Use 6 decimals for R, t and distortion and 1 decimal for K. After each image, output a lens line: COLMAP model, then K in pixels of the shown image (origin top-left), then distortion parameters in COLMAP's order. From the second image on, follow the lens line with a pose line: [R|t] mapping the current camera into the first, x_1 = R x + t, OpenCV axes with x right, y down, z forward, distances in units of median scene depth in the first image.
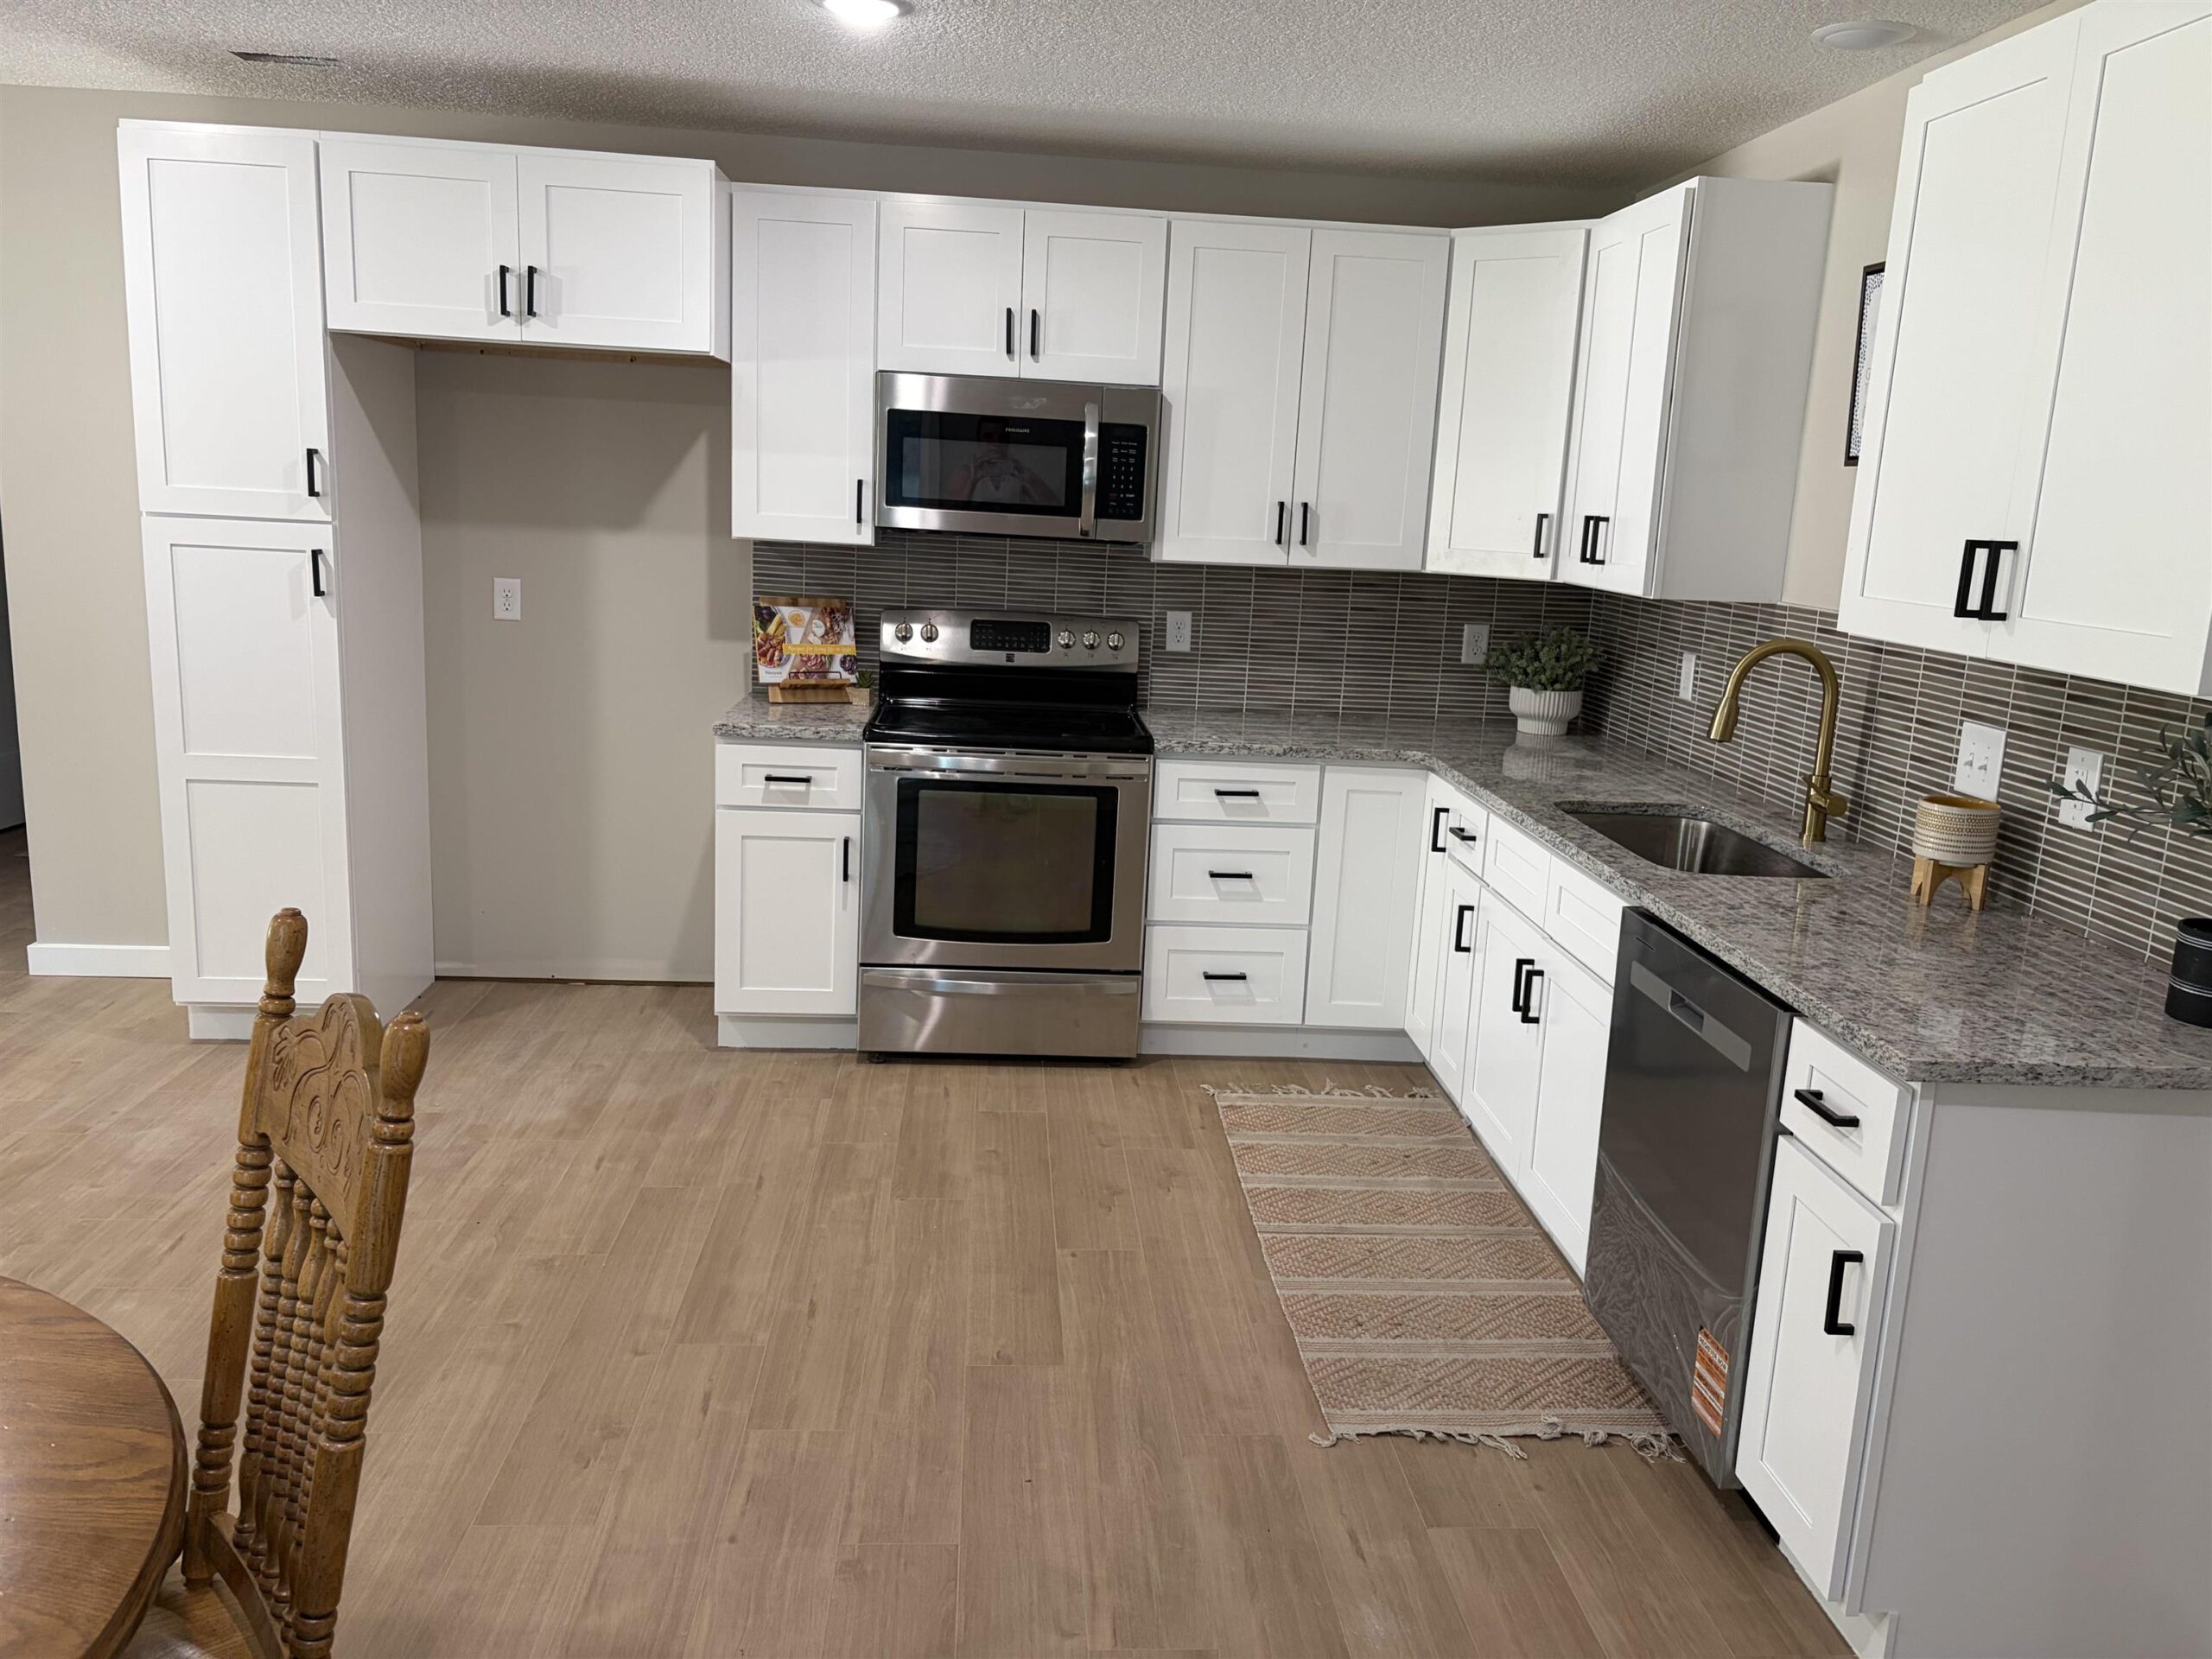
lens RADIAL K [[1678.1, 0, 1126.4], [0, 1678.1, 818.0], [0, 0, 1]] dist [0.051396, -0.050296]
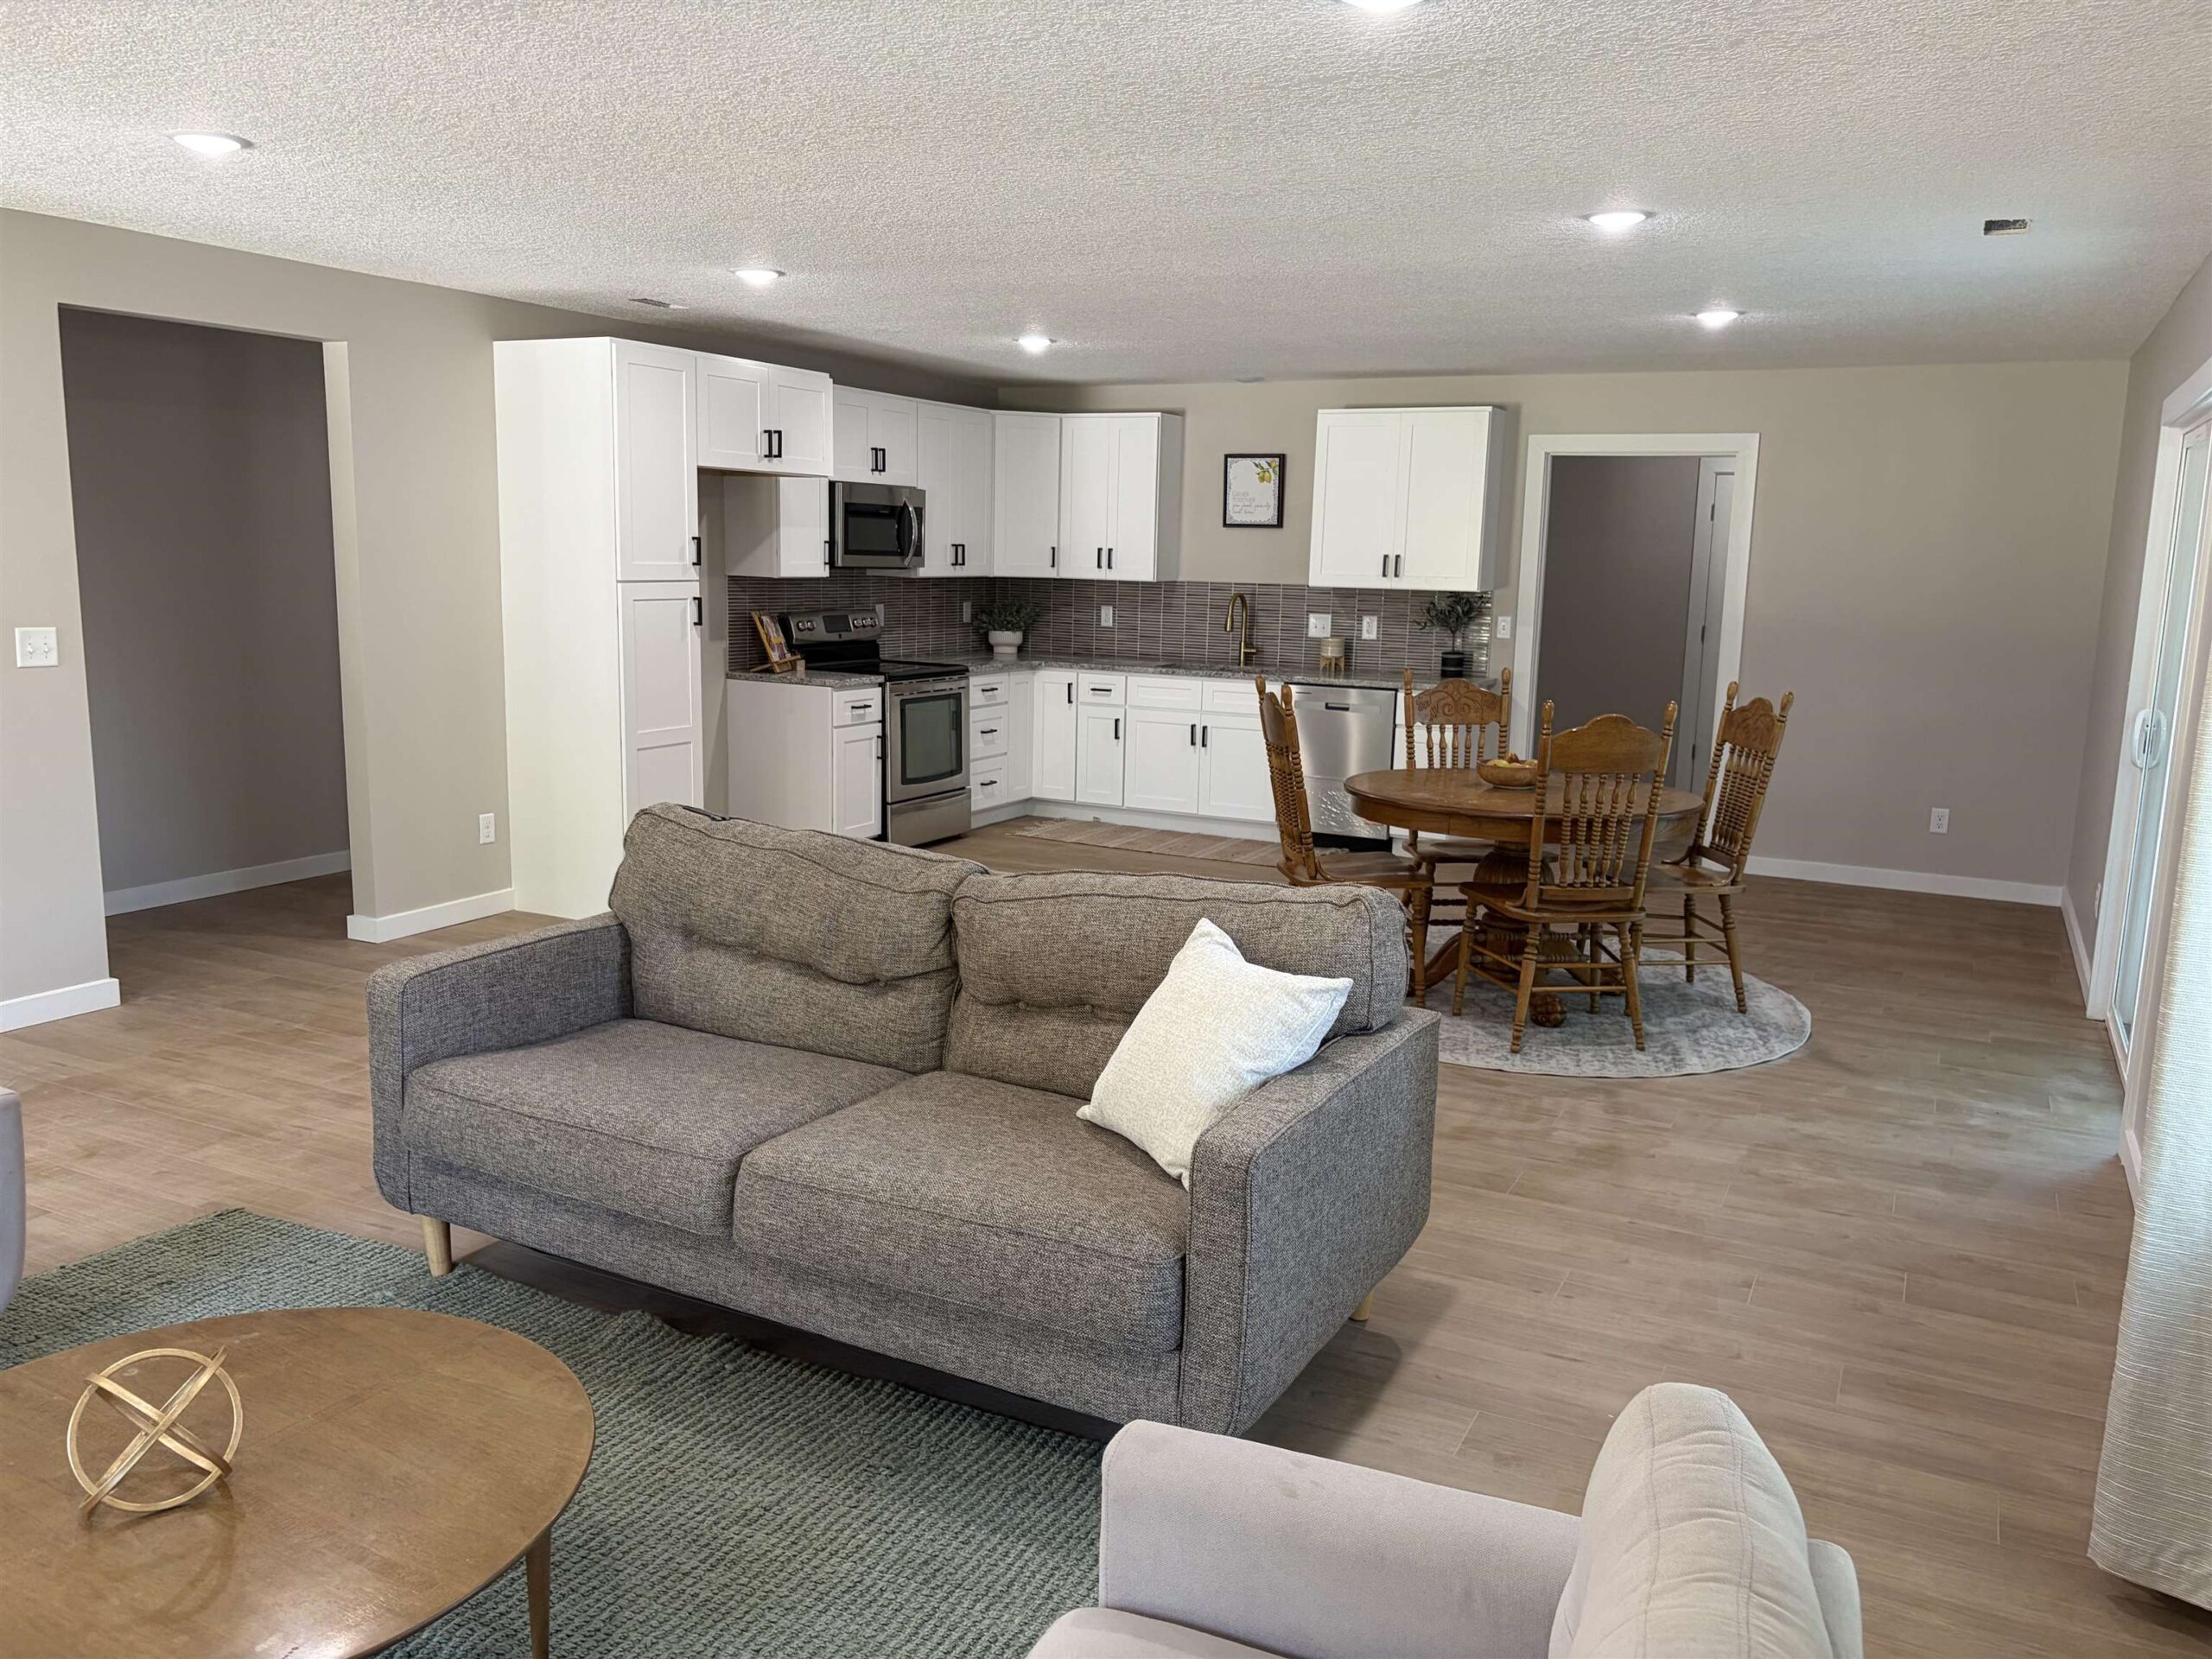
lens RADIAL K [[1659.1, 0, 1106.0], [0, 1659.1, 829.5], [0, 0, 1]] dist [0.055872, -0.064308]
pose [[0.520615, -0.180870, 0.834413, -1.673982], [0.165726, 0.980124, 0.109053, -0.047925], [-0.837553, 0.081510, 0.540242, -0.195715]]
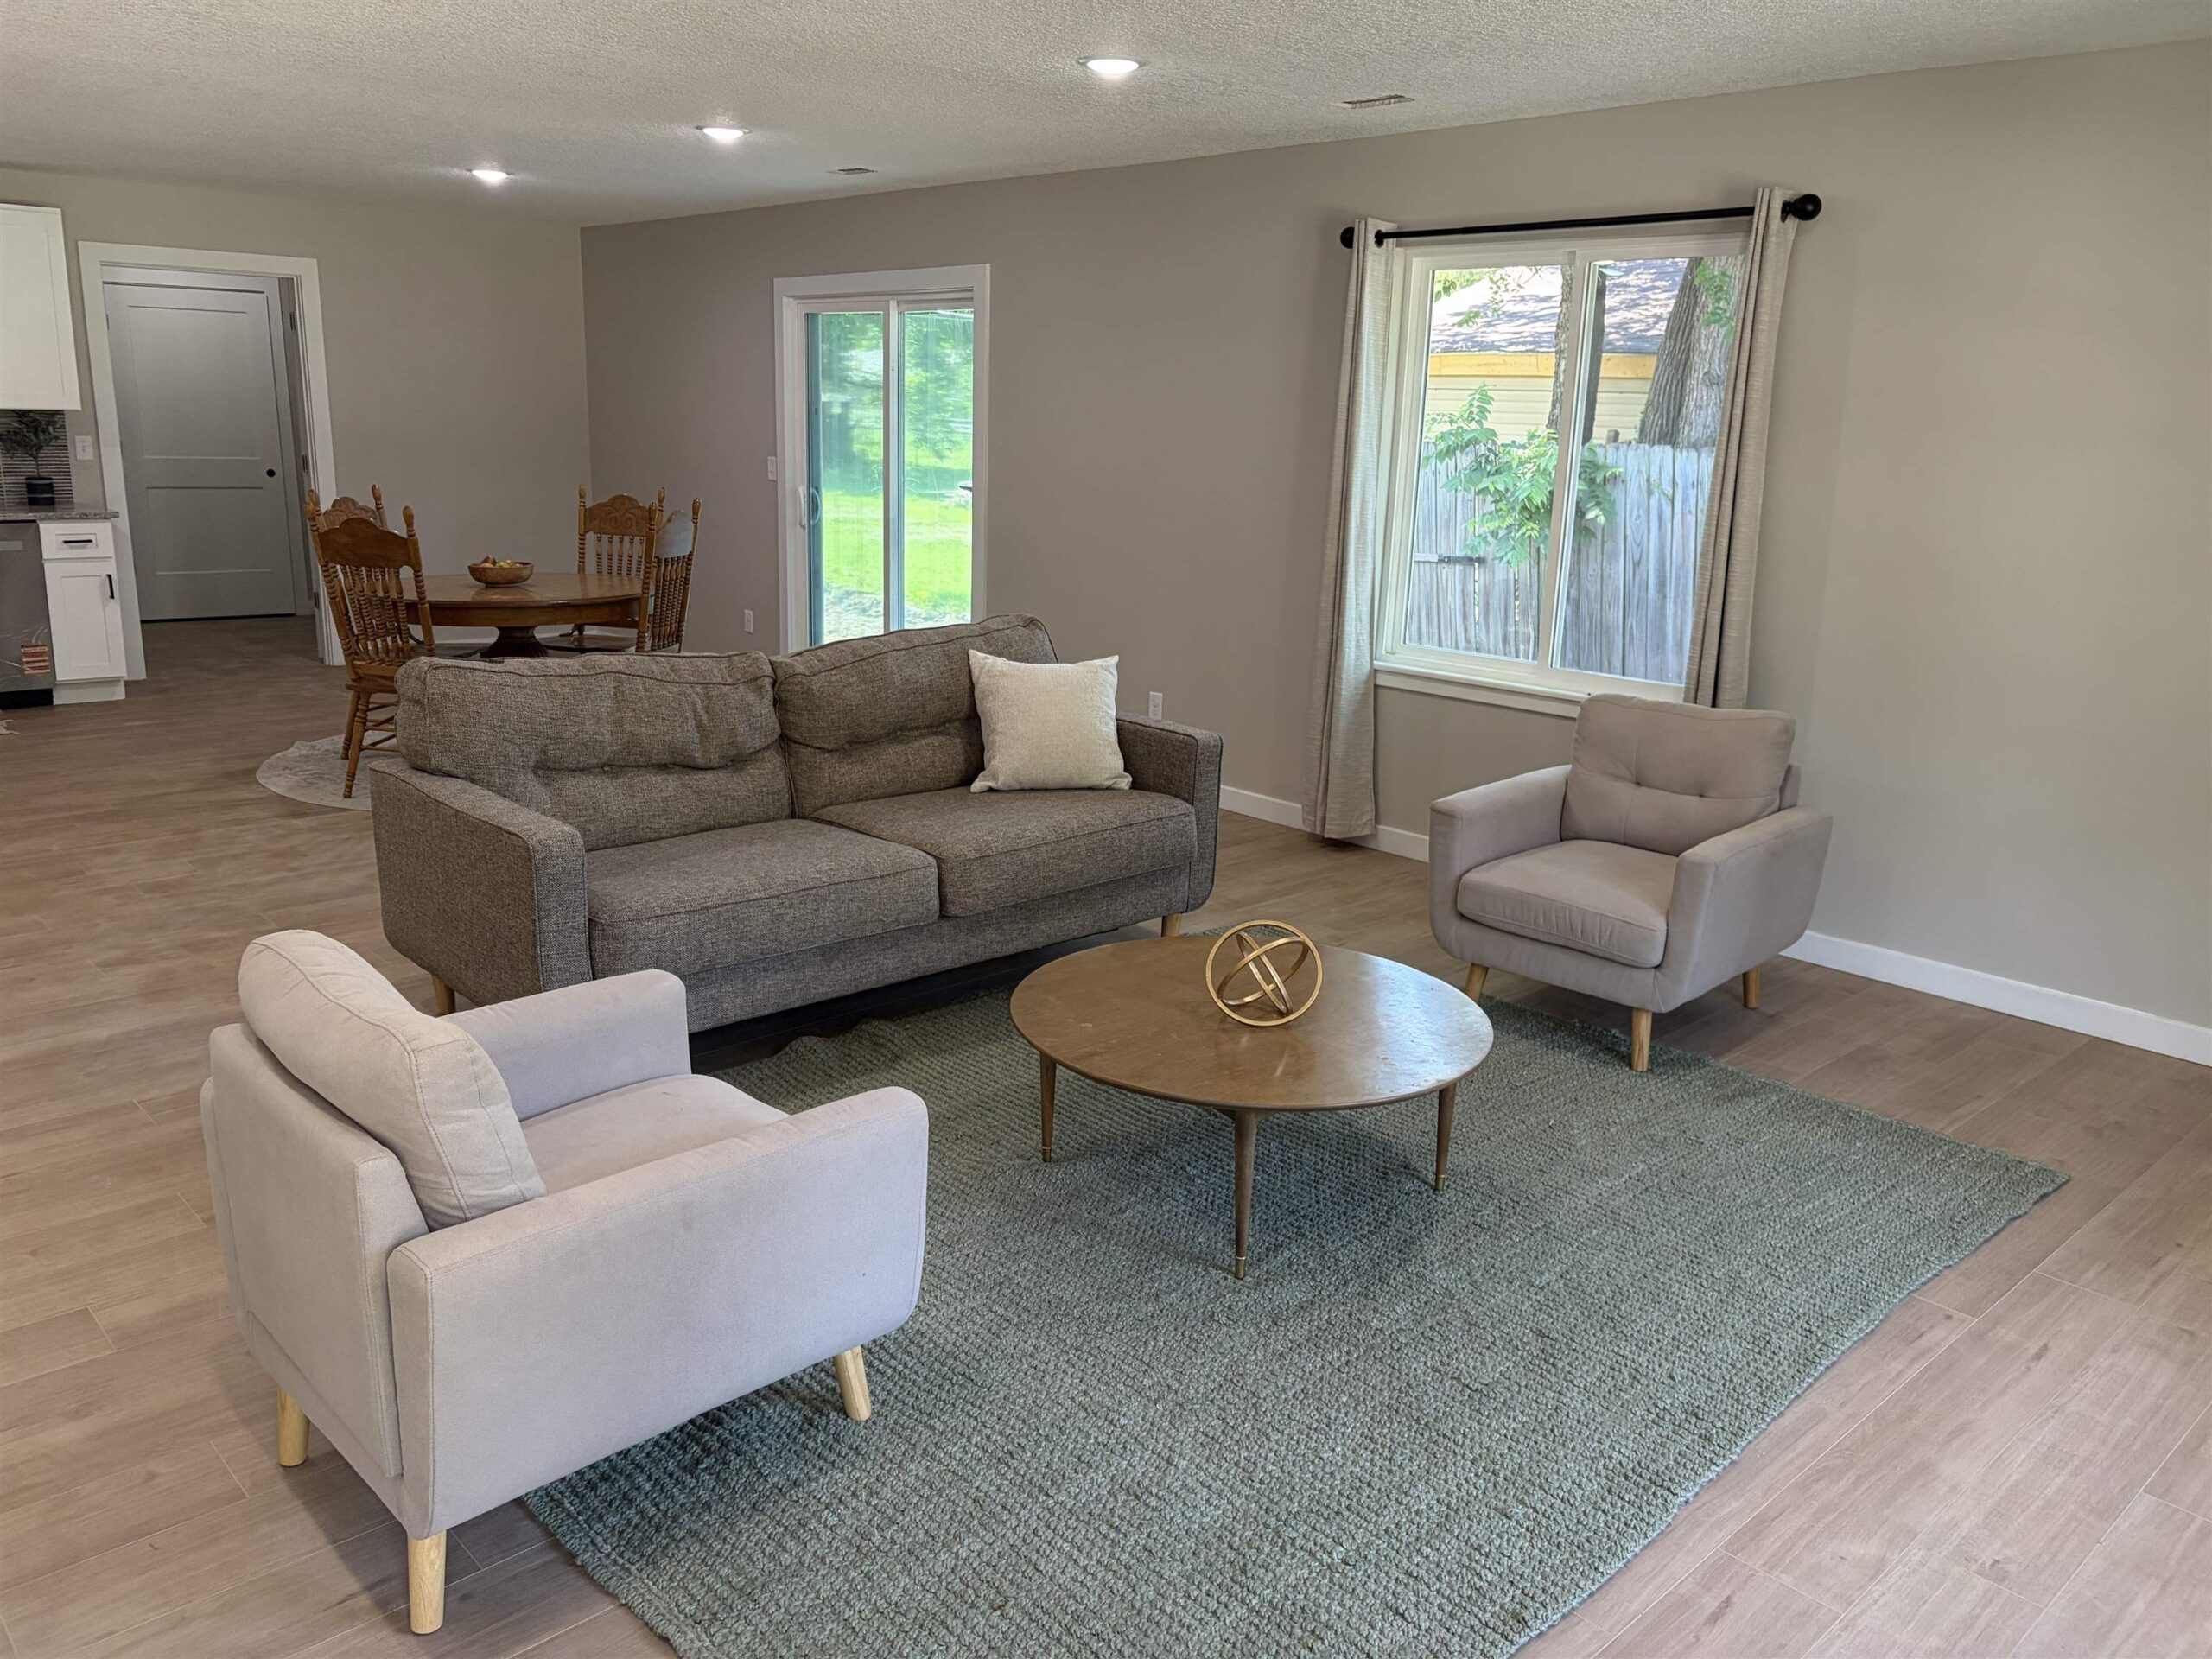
lens RADIAL K [[1684.3, 0, 1106.9], [0, 1684.3, 822.4], [0, 0, 1]] dist [0.006820, -0.001044]
pose [[-0.623866, -0.254651, 0.738881, -1.970258], [0.086463, 0.917134, 0.389089, -0.253904], [-0.776734, 0.306625, -0.550150, 0.797975]]
